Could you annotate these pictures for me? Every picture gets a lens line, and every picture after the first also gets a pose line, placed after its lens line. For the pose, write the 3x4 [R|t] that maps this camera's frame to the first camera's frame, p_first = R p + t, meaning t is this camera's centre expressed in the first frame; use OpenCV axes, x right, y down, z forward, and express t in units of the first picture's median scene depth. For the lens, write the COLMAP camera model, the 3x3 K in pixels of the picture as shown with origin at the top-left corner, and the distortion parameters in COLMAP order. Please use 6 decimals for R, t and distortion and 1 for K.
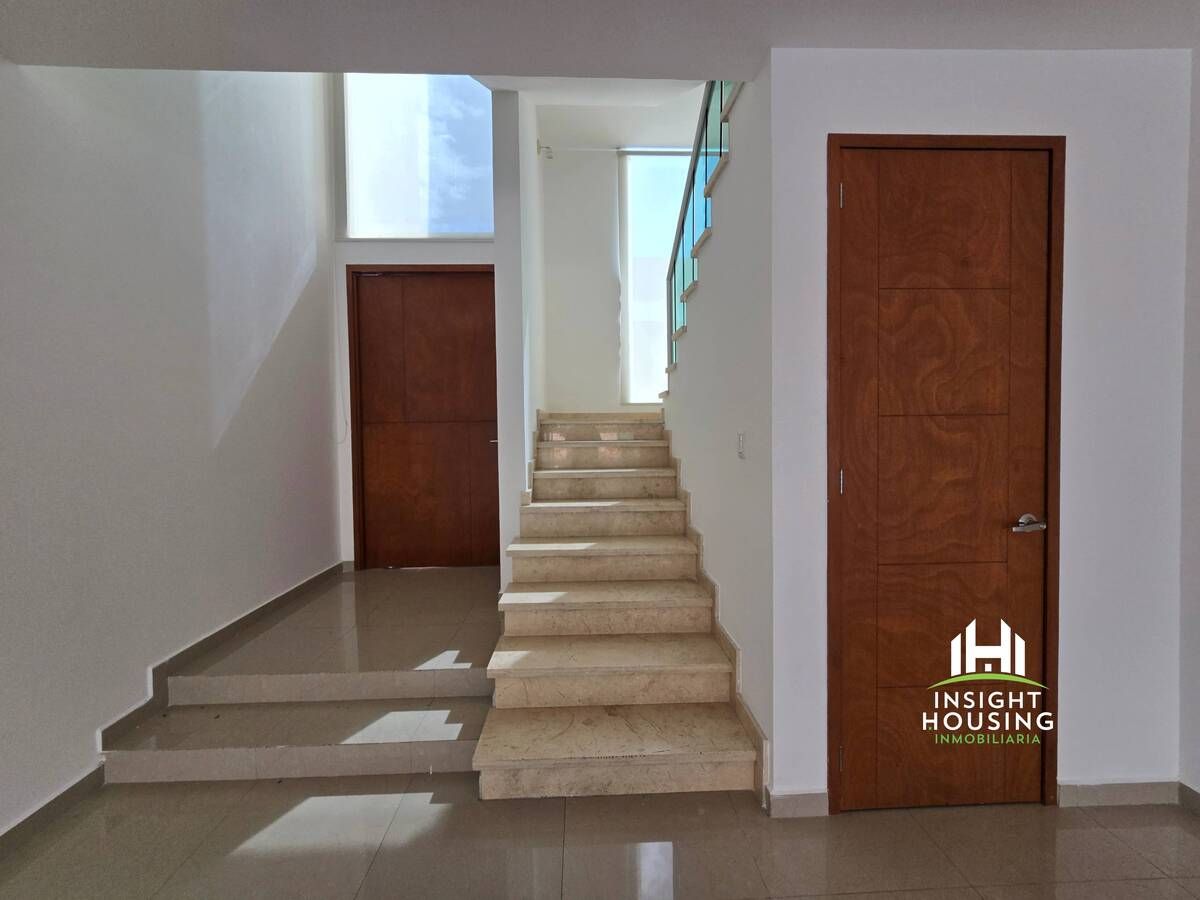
lens RADIAL K [[484.4, 0, 602.3], [0, 484.4, 443.1], [0, 0, 1]] dist [0.003865, 0.000652]
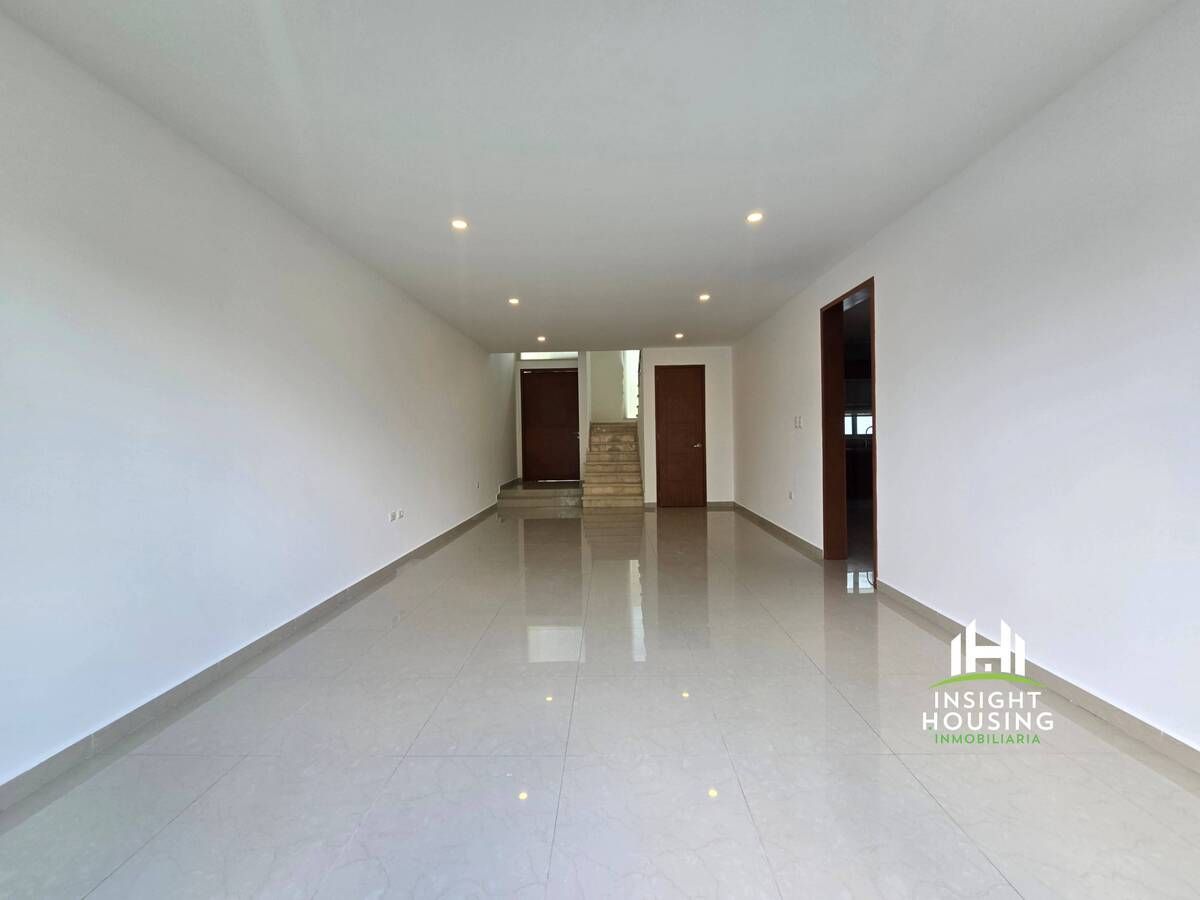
lens RADIAL K [[484.4, 0, 600.4], [0, 484.4, 446.7], [0, 0, 1]] dist [0.003865, 0.000652]
pose [[0.997670, -0.003517, -0.068140, 0.164071], [0.002583, 0.999902, -0.013795, 0.164751], [0.068182, 0.013587, 0.997580, -2.556228]]
